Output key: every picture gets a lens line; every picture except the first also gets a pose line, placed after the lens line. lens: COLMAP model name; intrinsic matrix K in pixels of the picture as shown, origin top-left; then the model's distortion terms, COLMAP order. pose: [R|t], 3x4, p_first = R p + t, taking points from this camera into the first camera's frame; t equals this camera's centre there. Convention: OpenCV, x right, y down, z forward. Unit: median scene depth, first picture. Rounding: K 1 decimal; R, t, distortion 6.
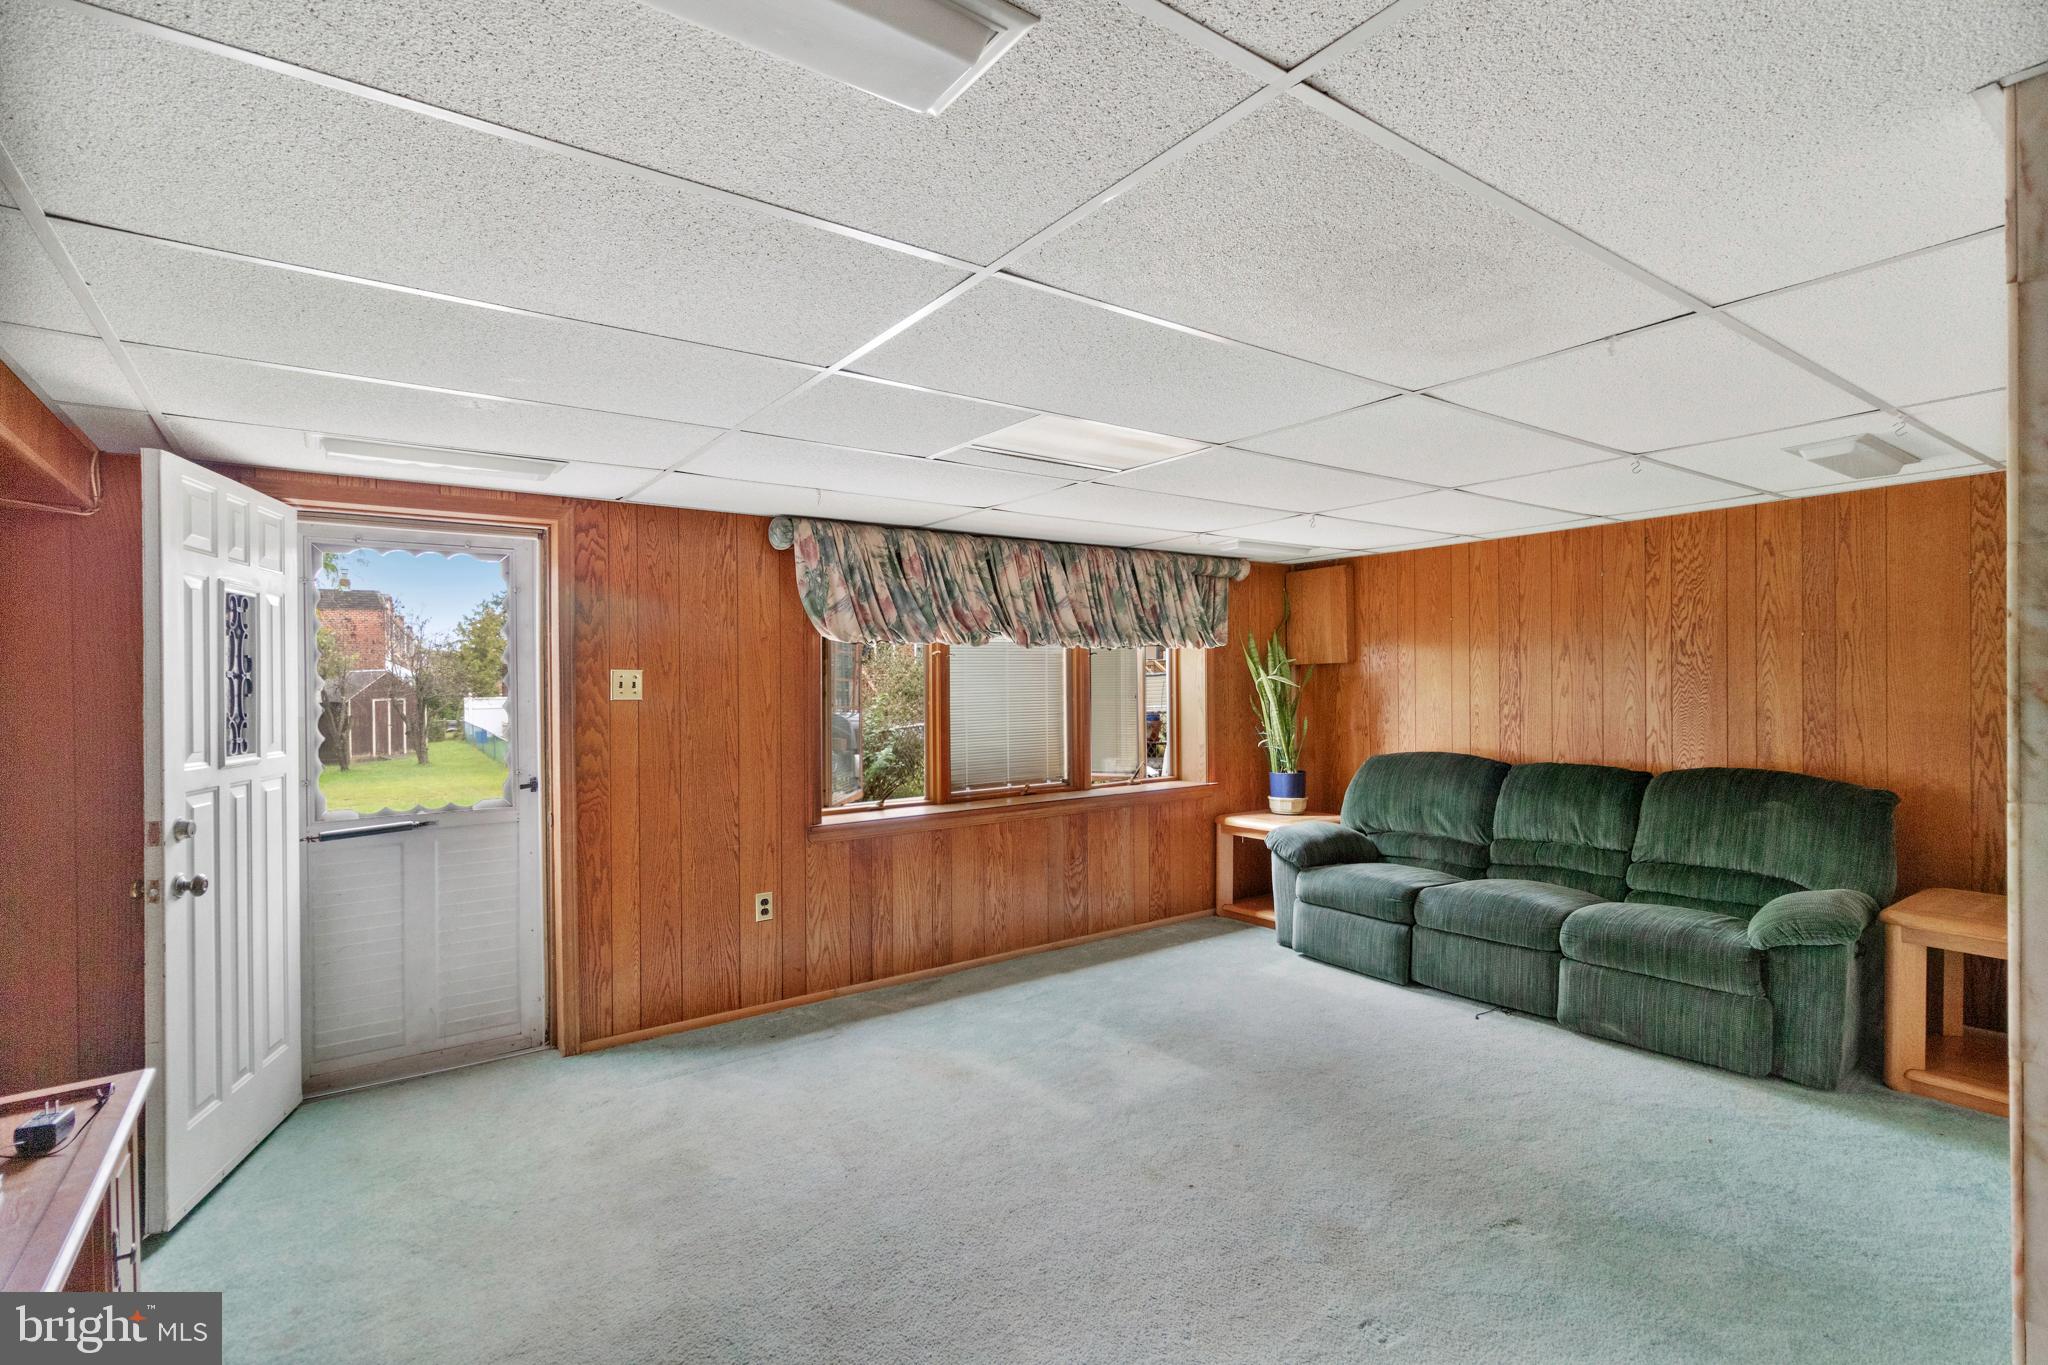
lens RADIAL K [[975.2, 0, 1037.8], [0, 975.2, 681.7], [0, 0, 1]] dist [0.005624, 0.000828]
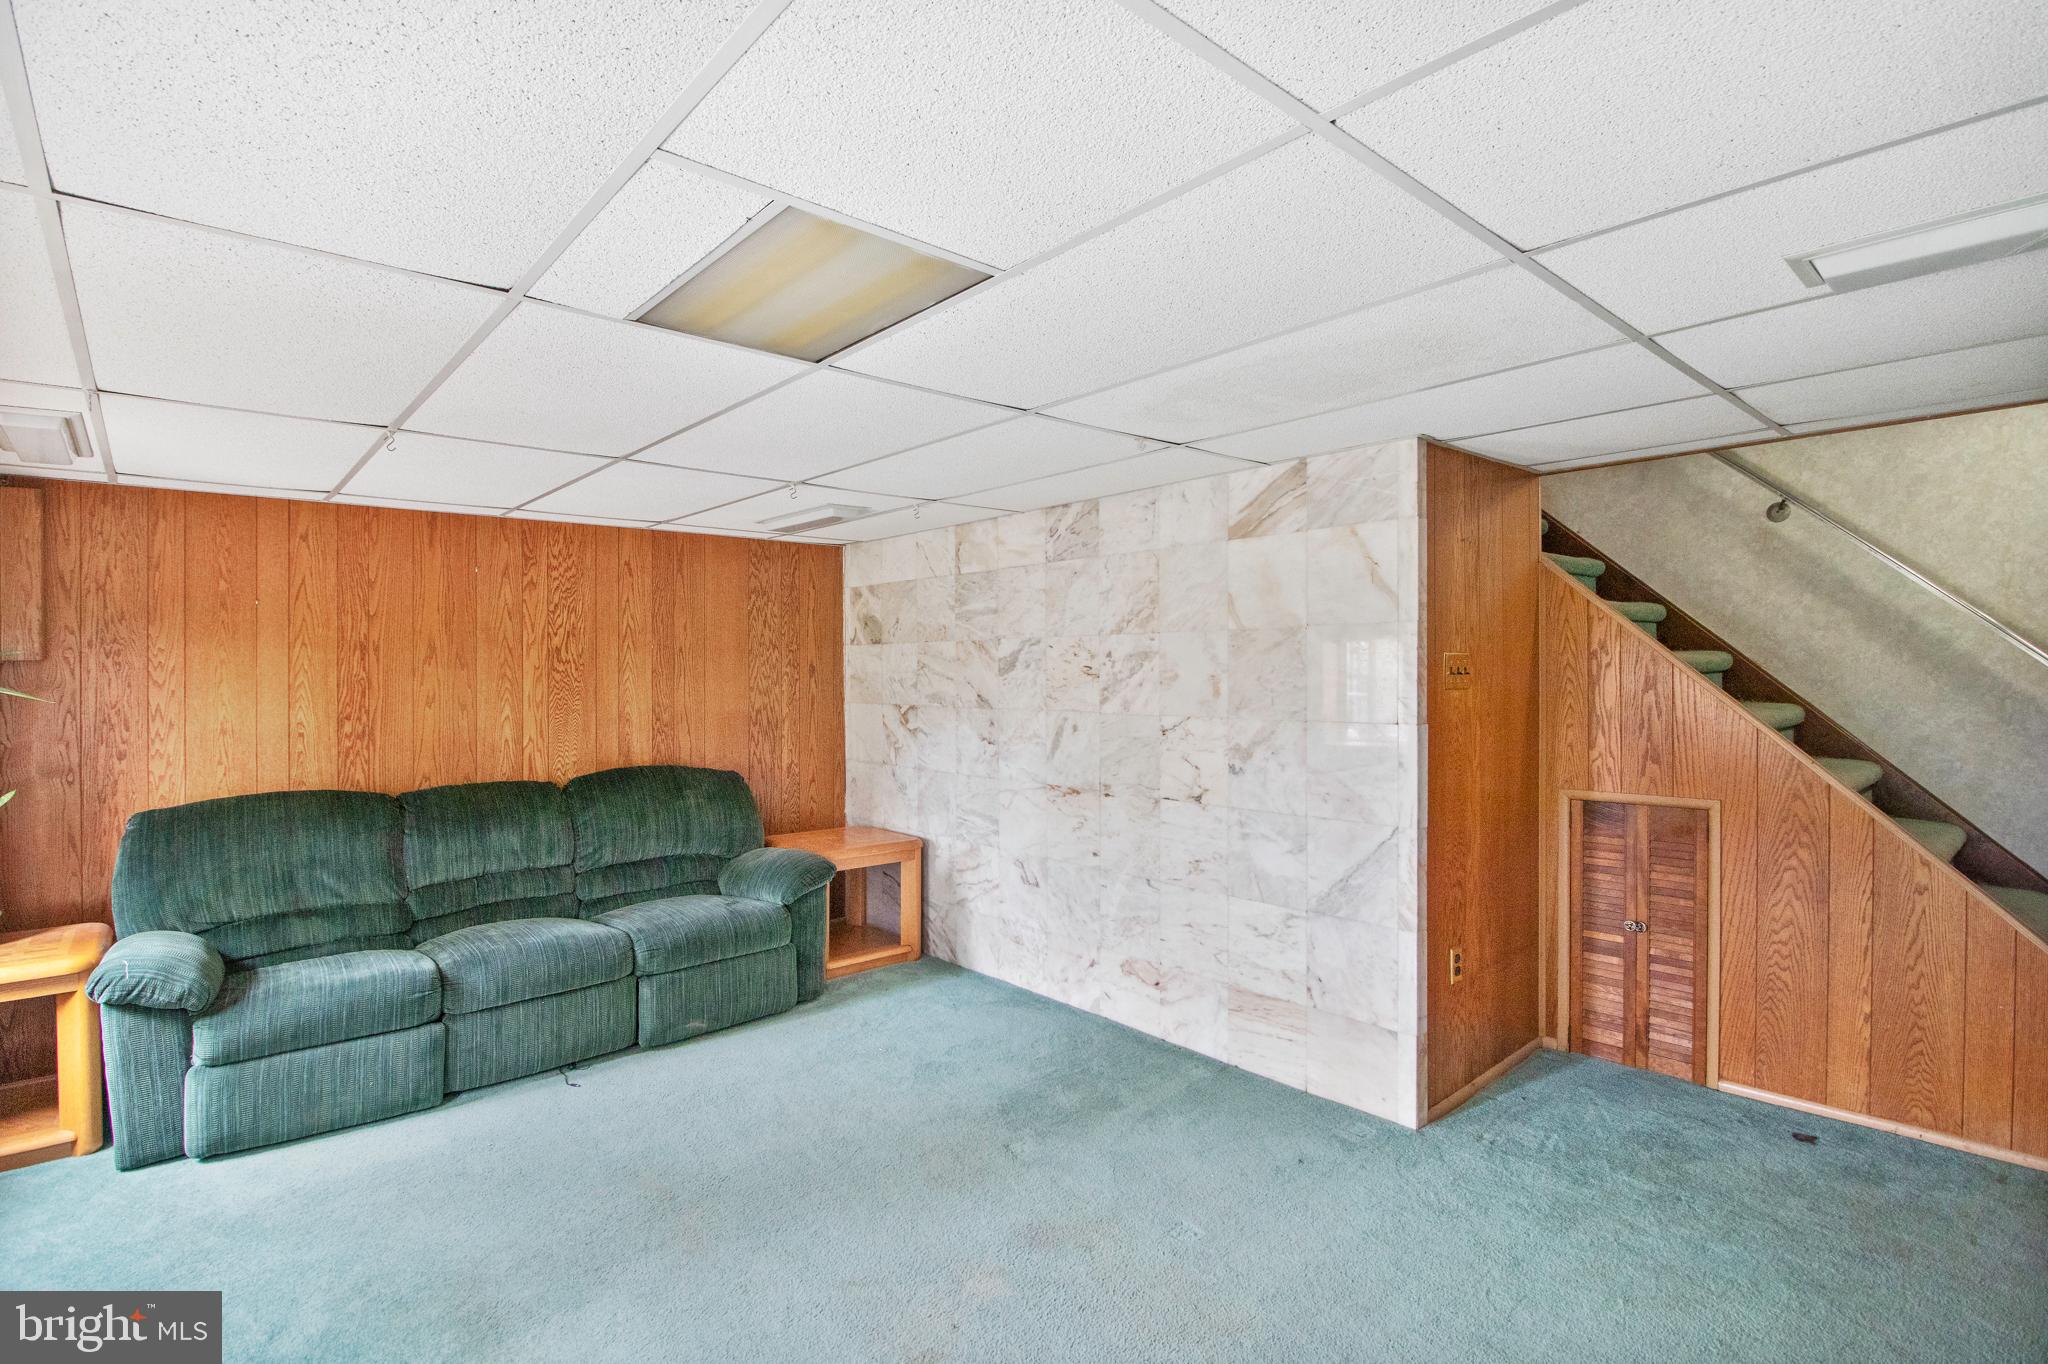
lens RADIAL K [[975.2, 0, 1037.3], [0, 975.2, 681.8], [0, 0, 1]] dist [0.005624, 0.000828]
pose [[-0.084772, 0.004118, 0.996392, -0.388575], [0.009201, 0.999952, -0.003350, 0.000883], [-0.996358, 0.008884, -0.084805, 0.604779]]
